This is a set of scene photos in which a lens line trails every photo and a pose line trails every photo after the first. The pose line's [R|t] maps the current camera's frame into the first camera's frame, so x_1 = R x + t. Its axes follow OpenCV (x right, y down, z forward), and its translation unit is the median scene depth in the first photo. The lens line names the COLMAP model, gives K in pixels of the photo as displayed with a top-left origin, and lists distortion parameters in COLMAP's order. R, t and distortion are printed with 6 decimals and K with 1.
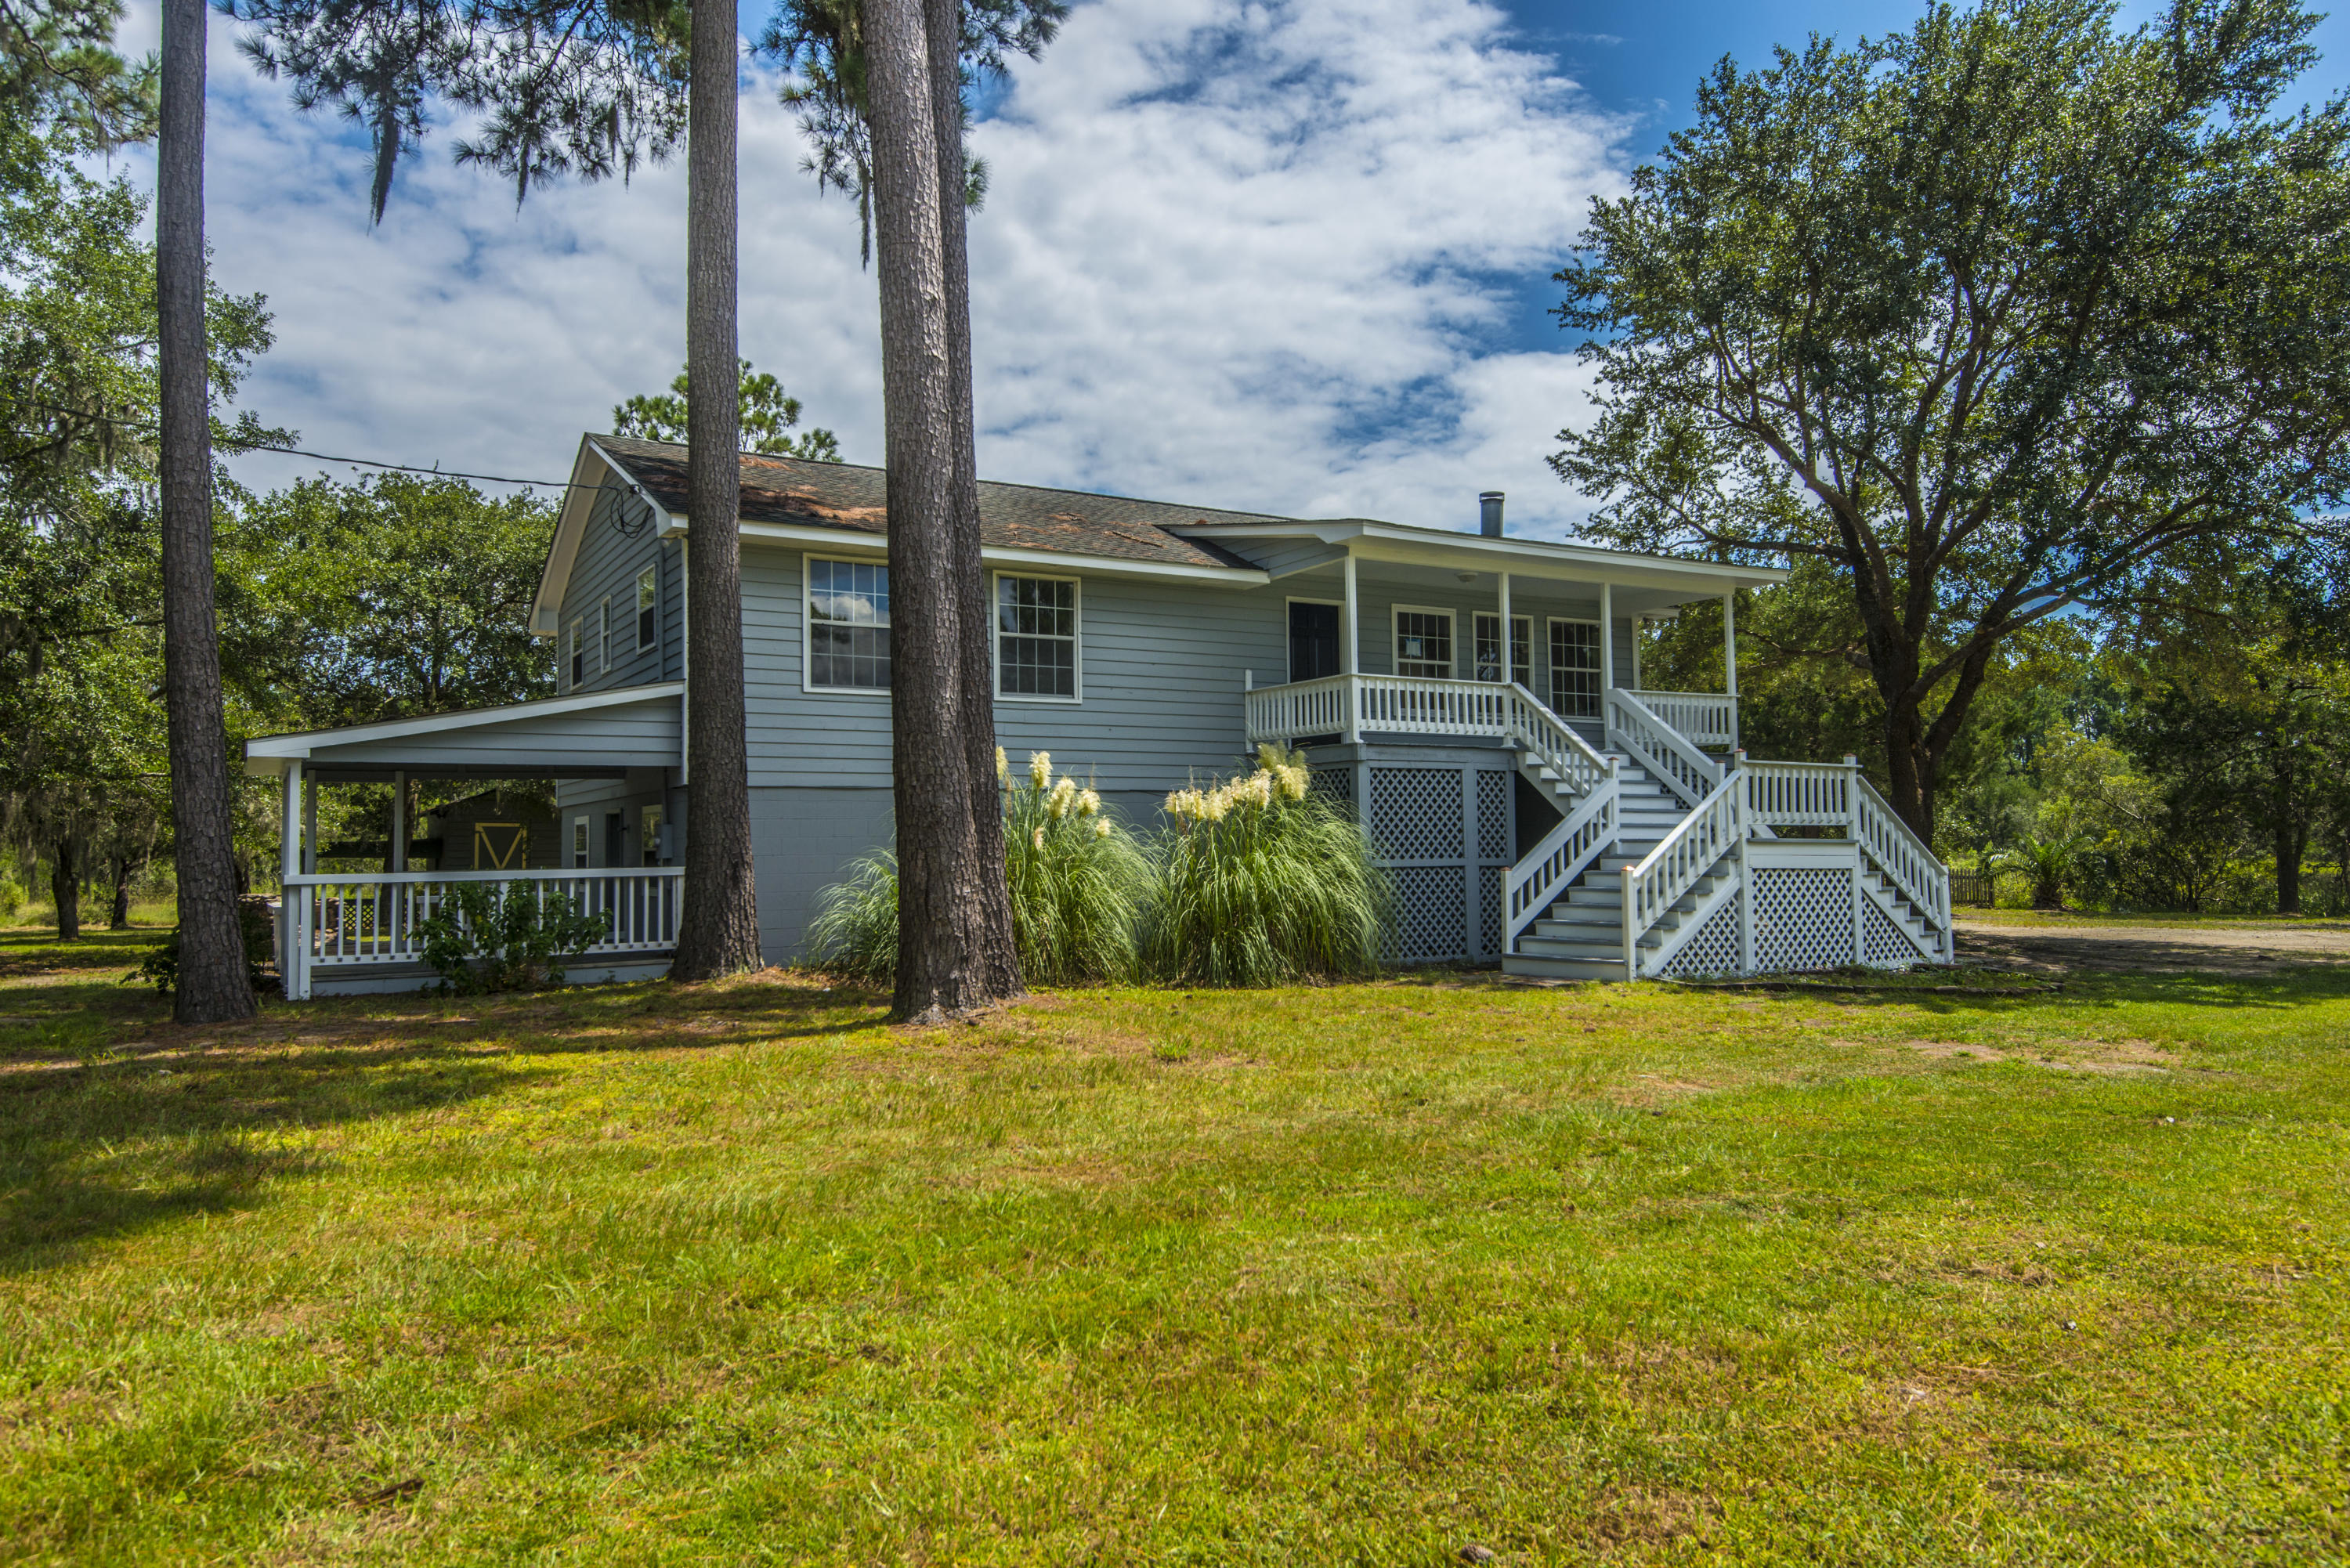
lens RADIAL K [[1562.6, 0, 1176.1], [0, 1562.6, 779.7], [0, 0, 1]] dist [0.007784, -0.001004]
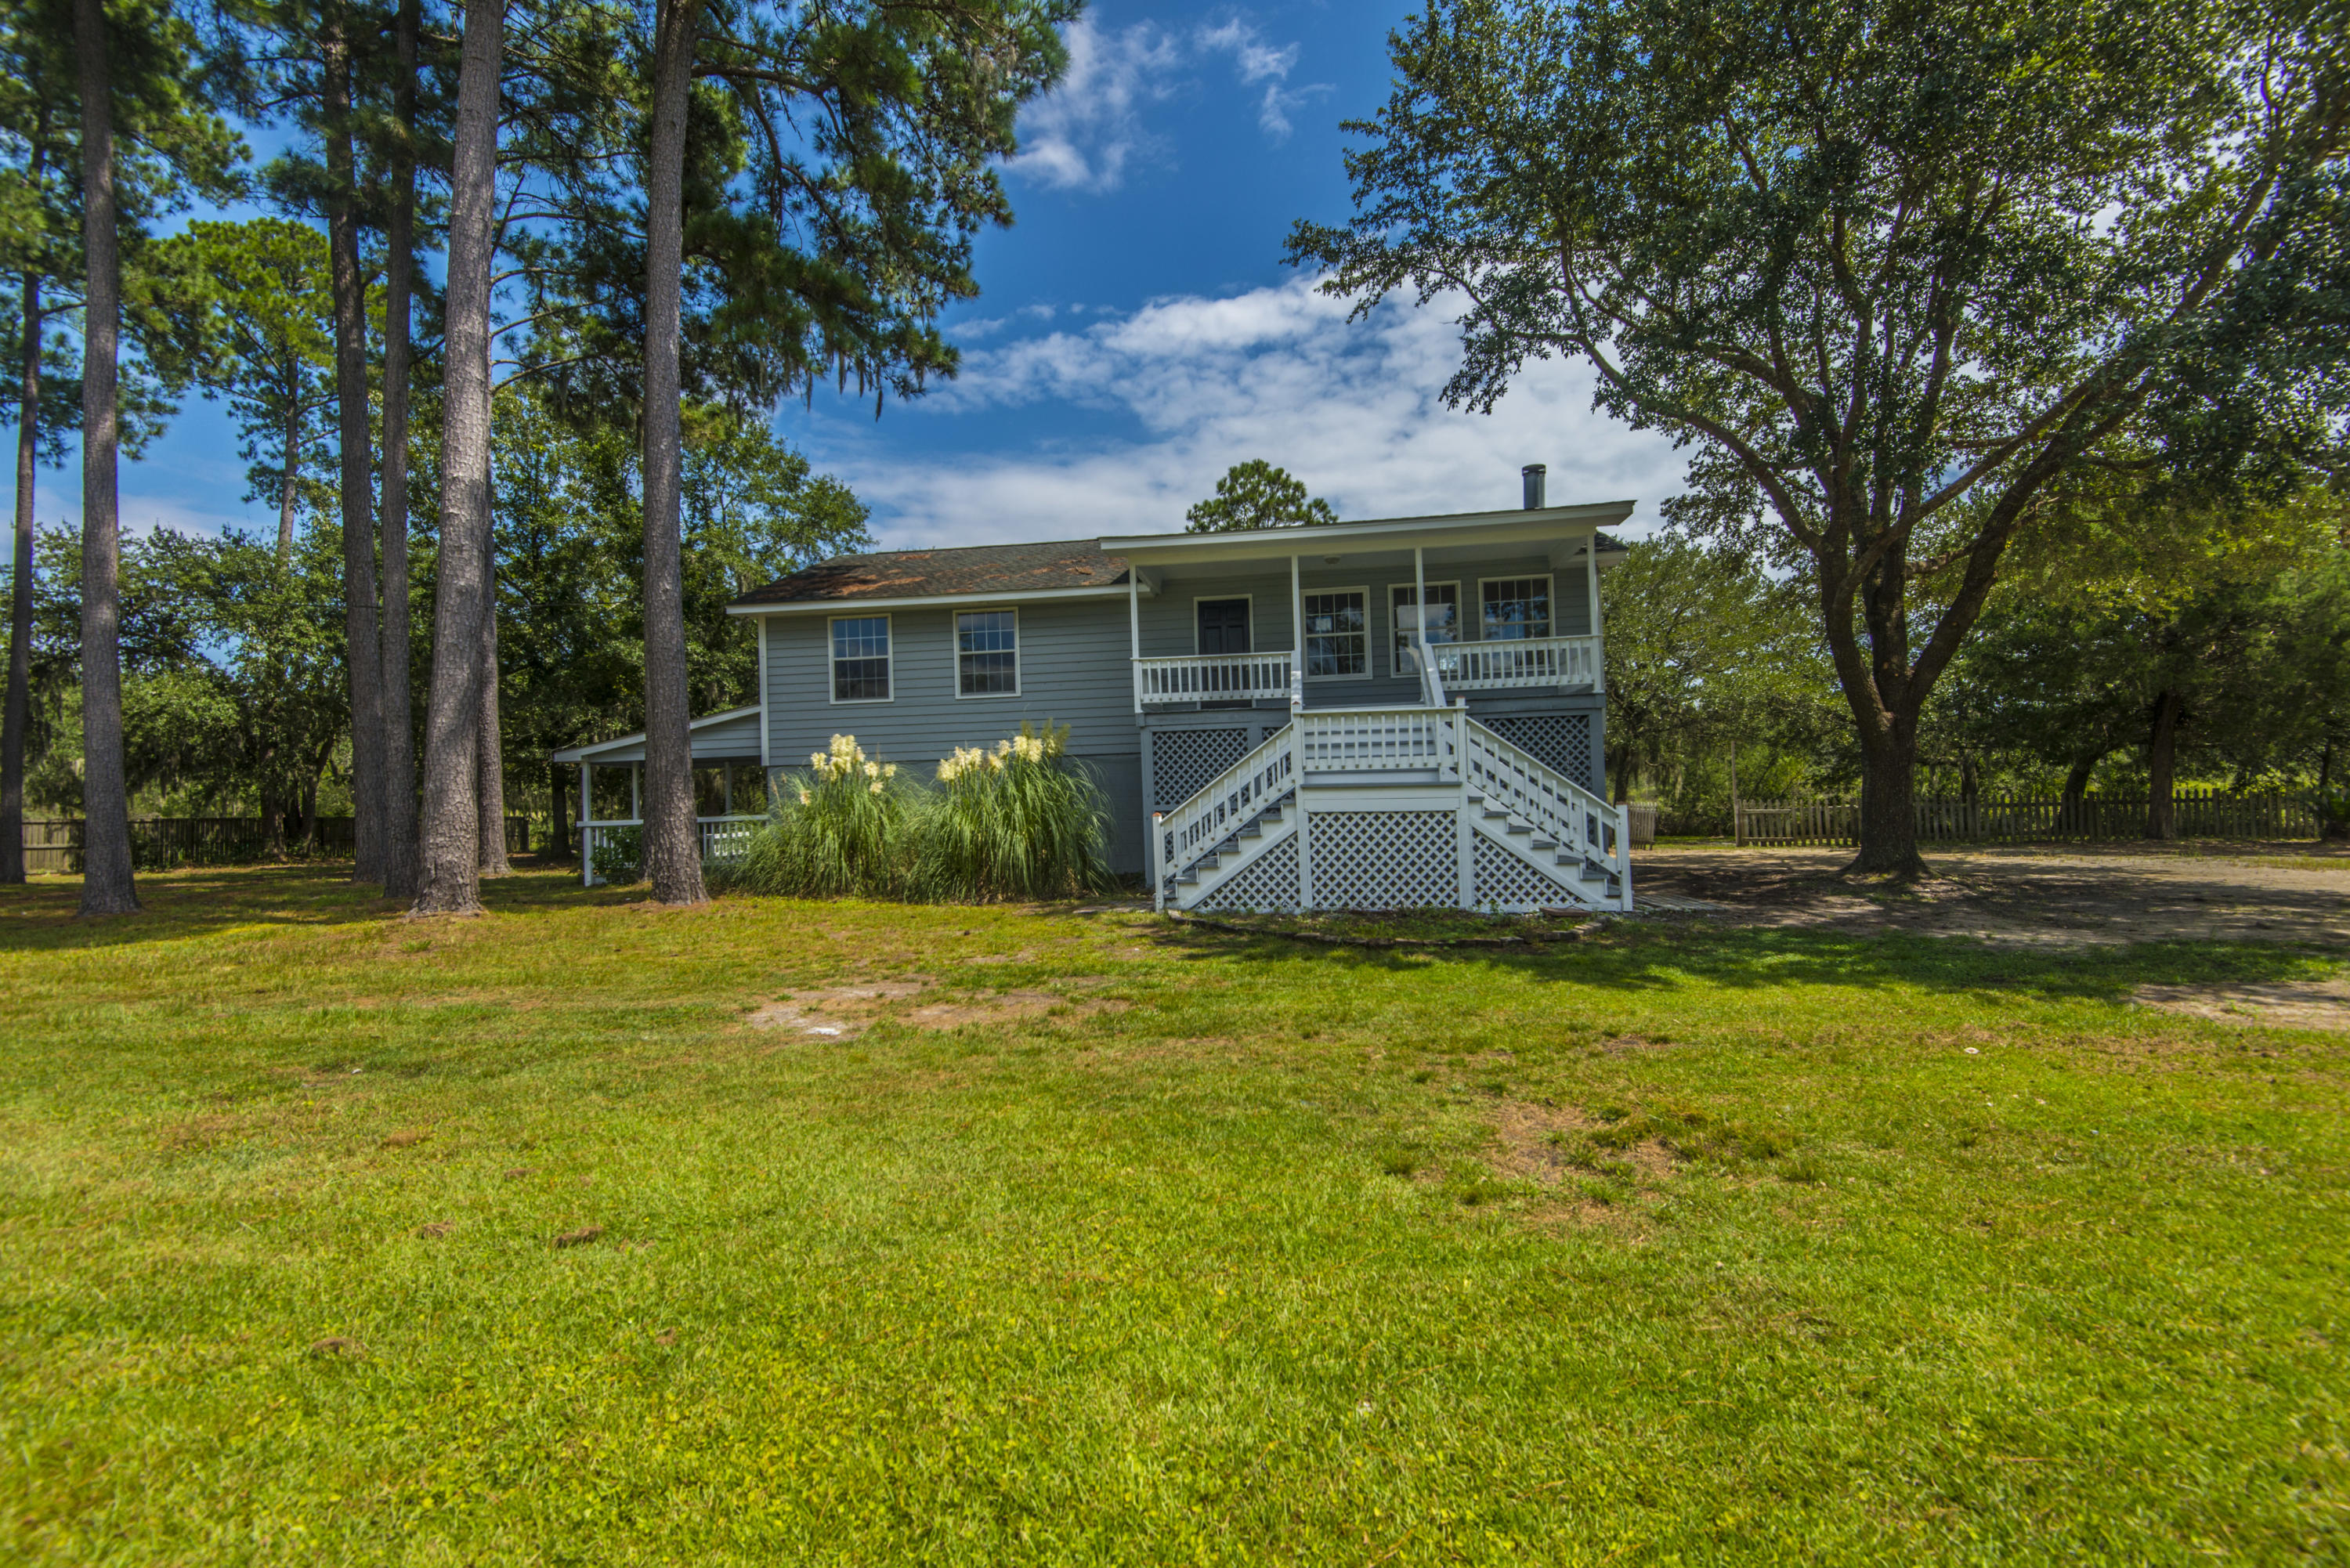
lens RADIAL K [[1057.4, 0, 1174.4], [0, 1057.4, 779.5], [0, 0, 1]] dist [0.002389, 0.000116]
pose [[0.787645, -0.024270, -0.615651, 1.177679], [0.050031, 0.998443, 0.024648, 0.018617], [0.614095, -0.050216, 0.787633, 0.603918]]
